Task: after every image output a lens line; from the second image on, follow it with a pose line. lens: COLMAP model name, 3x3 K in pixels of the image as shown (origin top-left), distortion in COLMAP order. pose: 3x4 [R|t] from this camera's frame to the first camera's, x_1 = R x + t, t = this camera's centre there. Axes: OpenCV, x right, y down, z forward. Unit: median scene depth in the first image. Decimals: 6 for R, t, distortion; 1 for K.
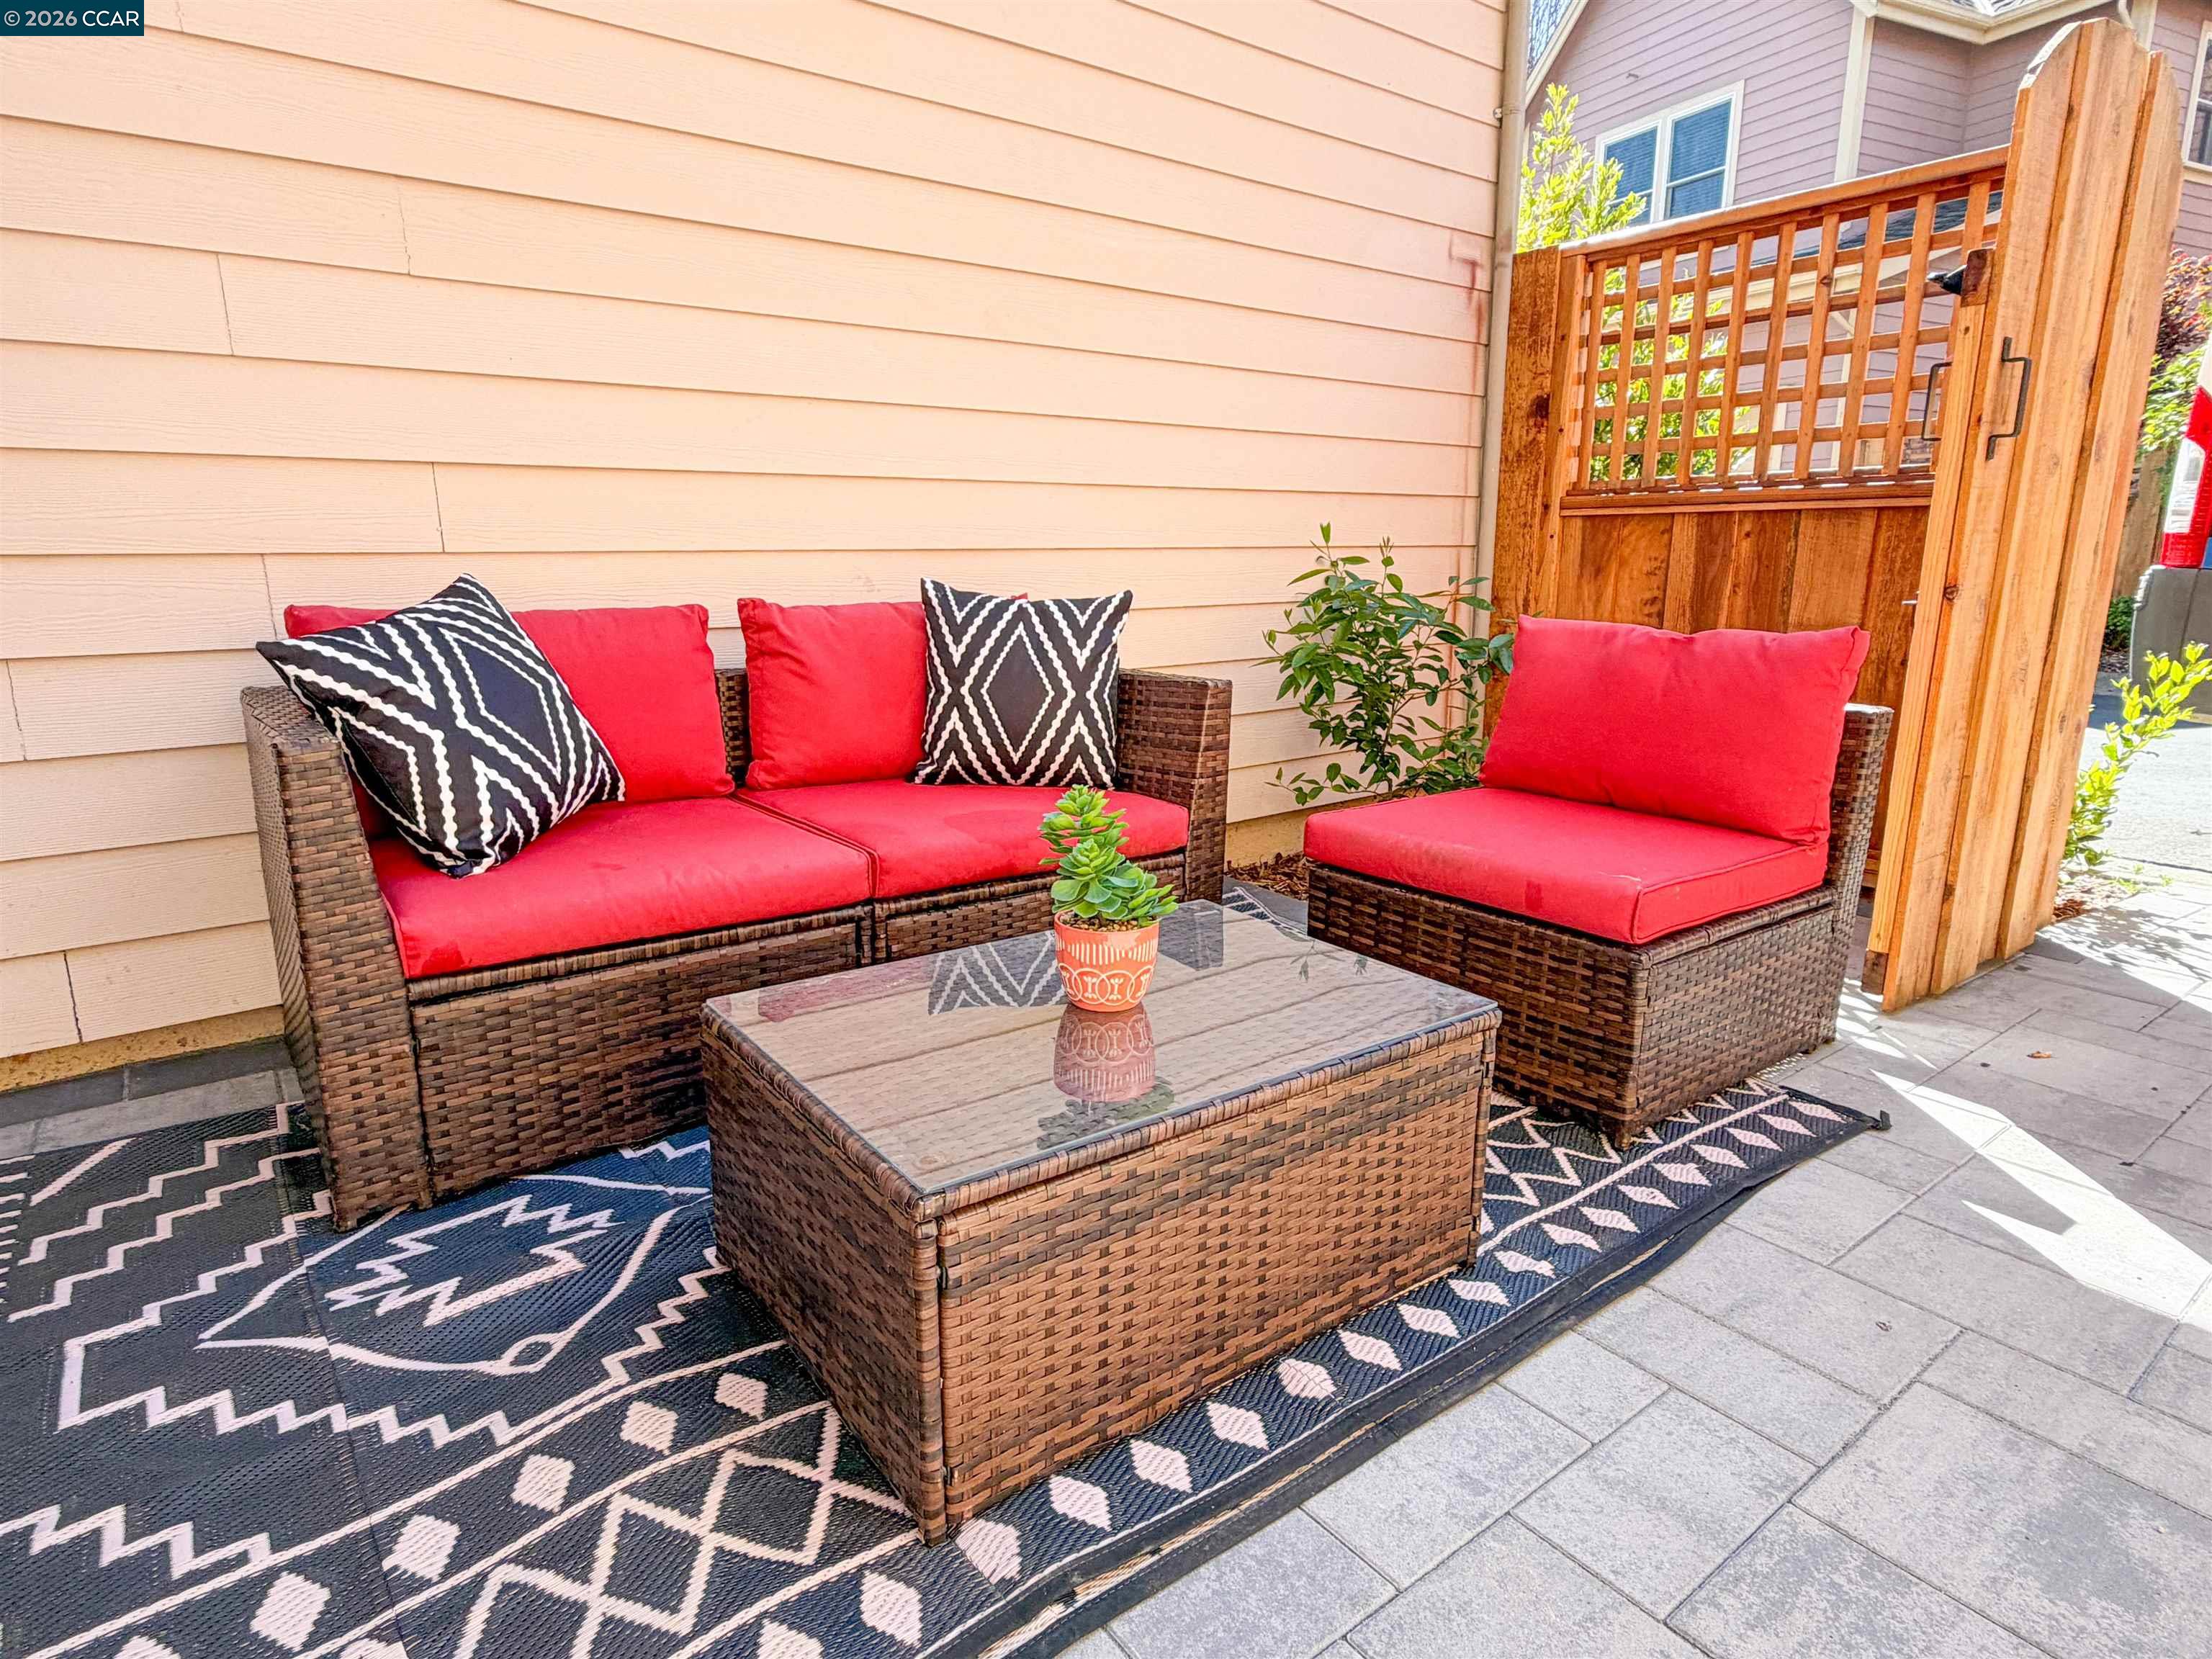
lens RADIAL K [[1214.3, 0, 1098.1], [0, 1214.3, 826.8], [0, 0, 1]] dist [0.001251, 0.000633]
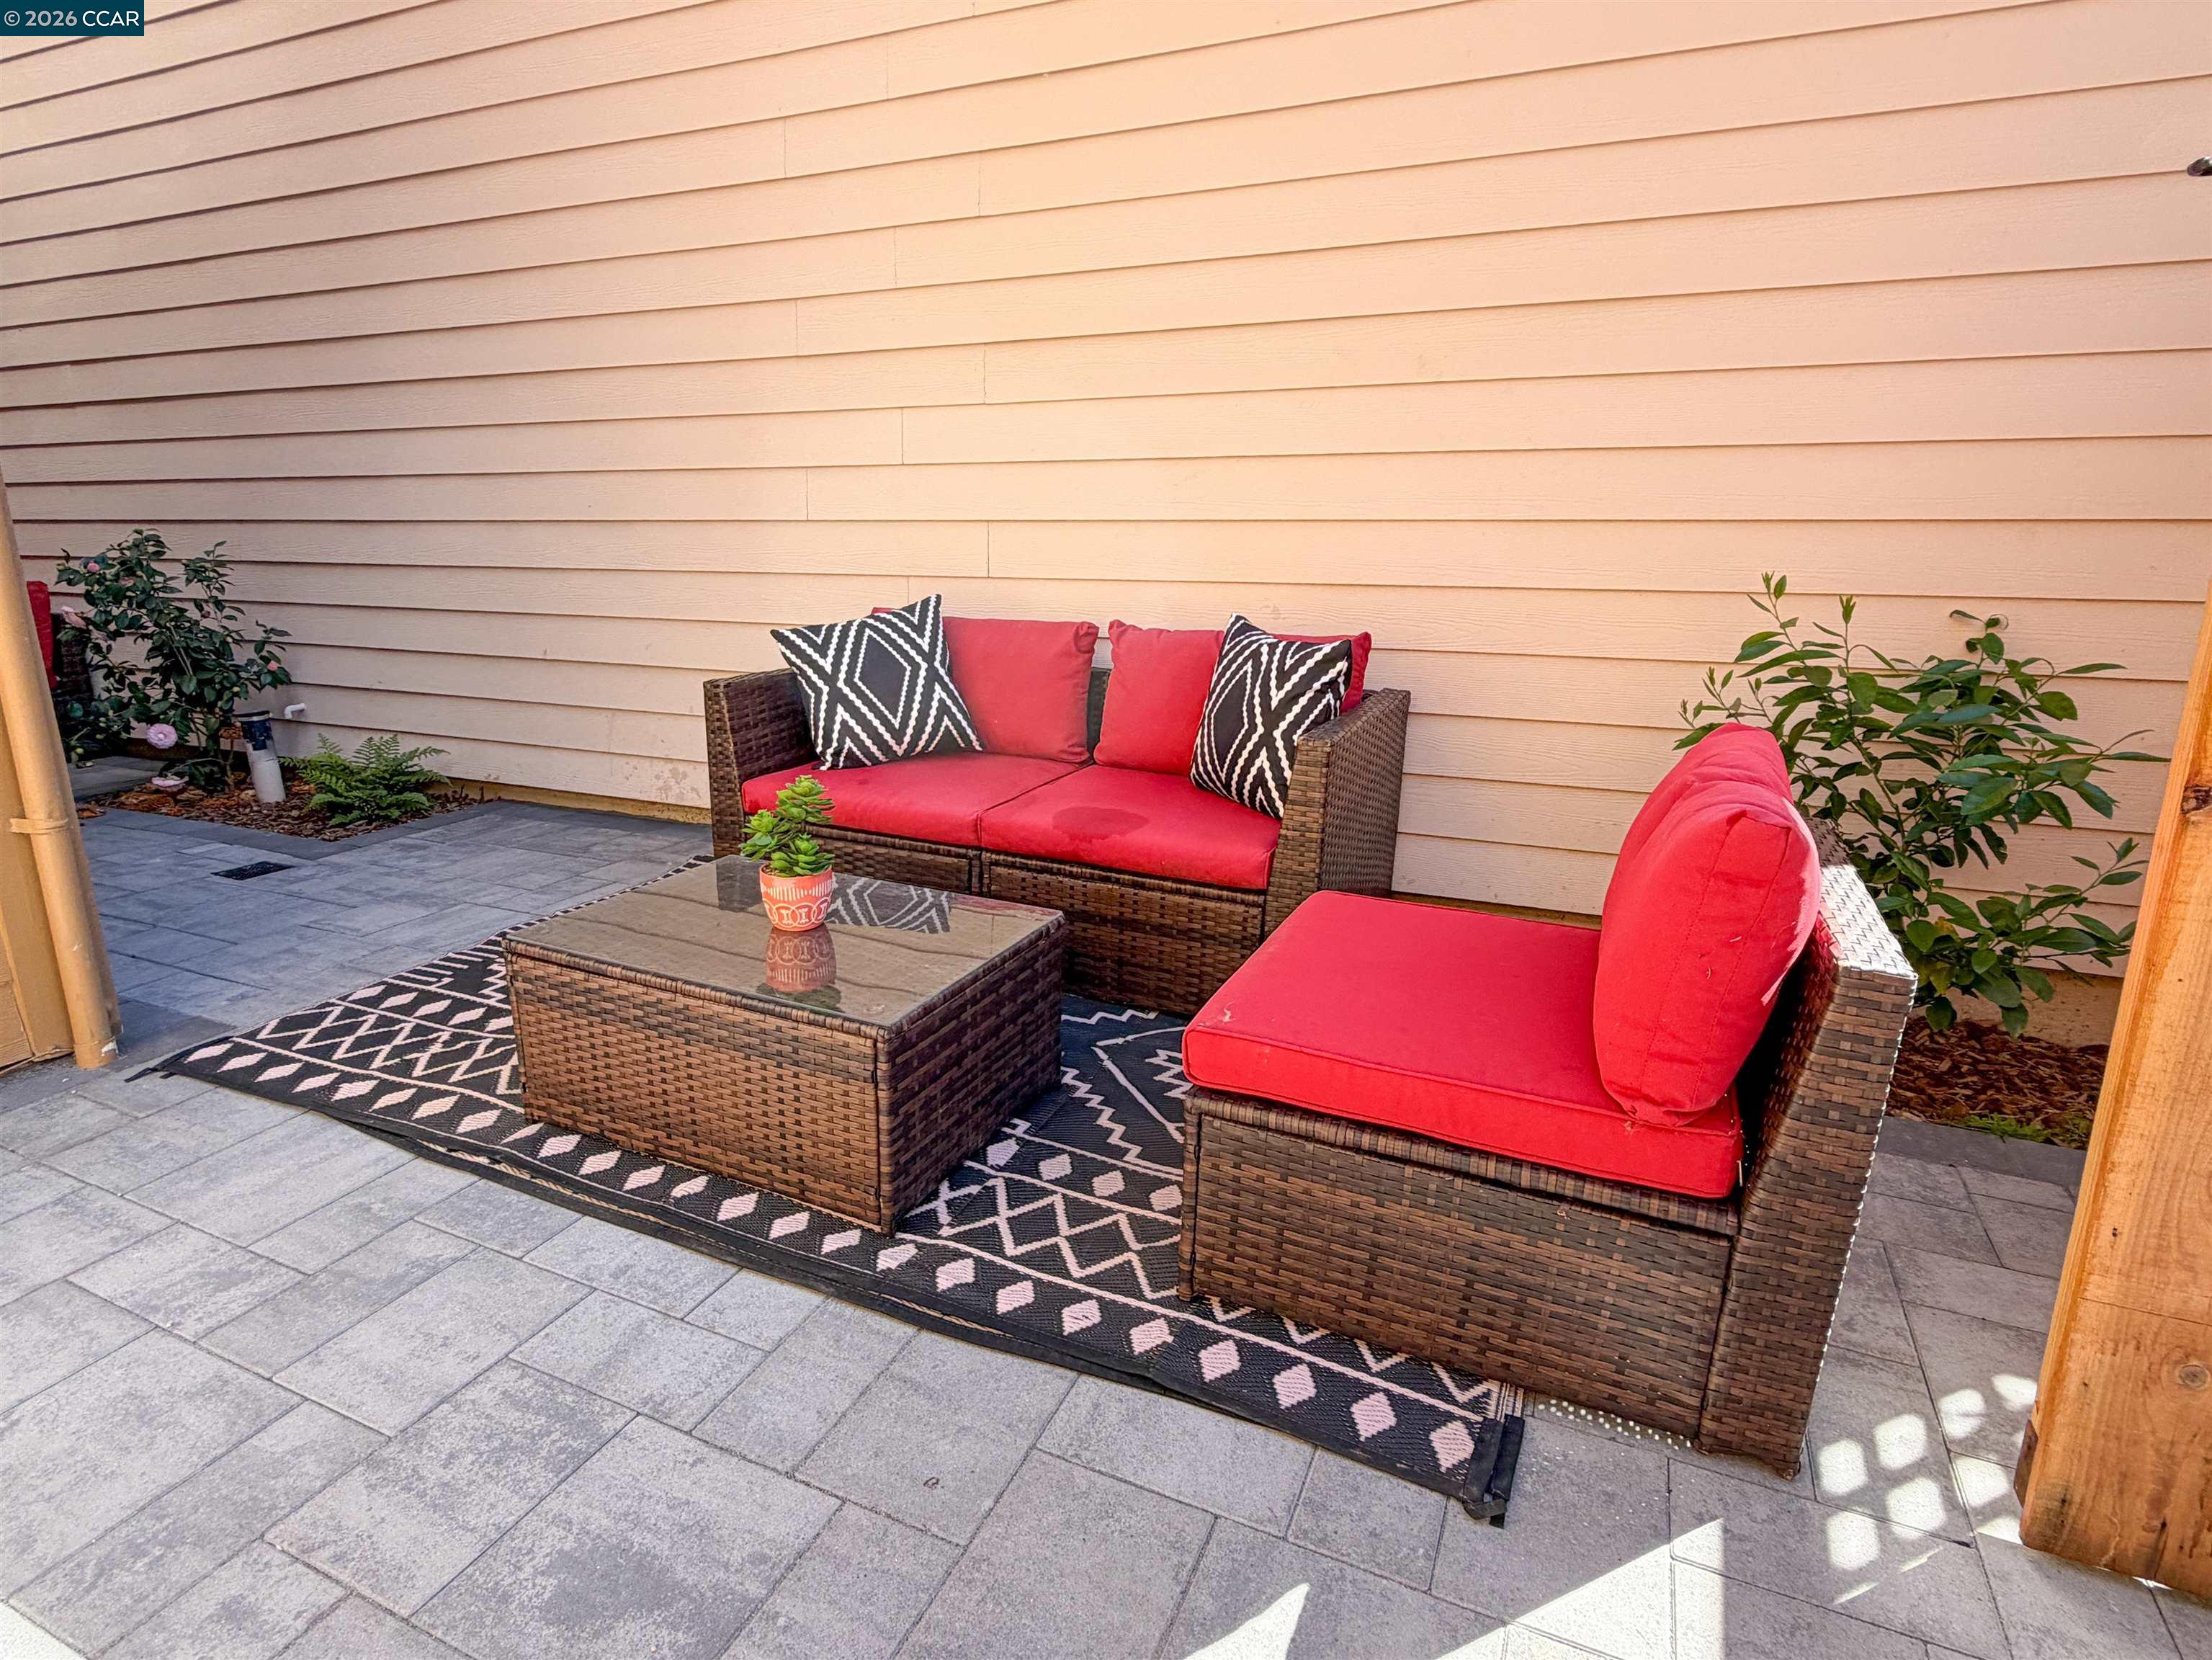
lens RADIAL K [[1160.8, 0, 1095.8], [0, 1160.8, 824.7], [0, 0, 1]] dist [0.000285, 0.000509]
pose [[0.484963, 0.230700, -0.843557, 1.104713], [-0.195380, 0.968779, 0.152622, -0.215526], [0.852430, 0.090798, 0.514896, 0.470468]]
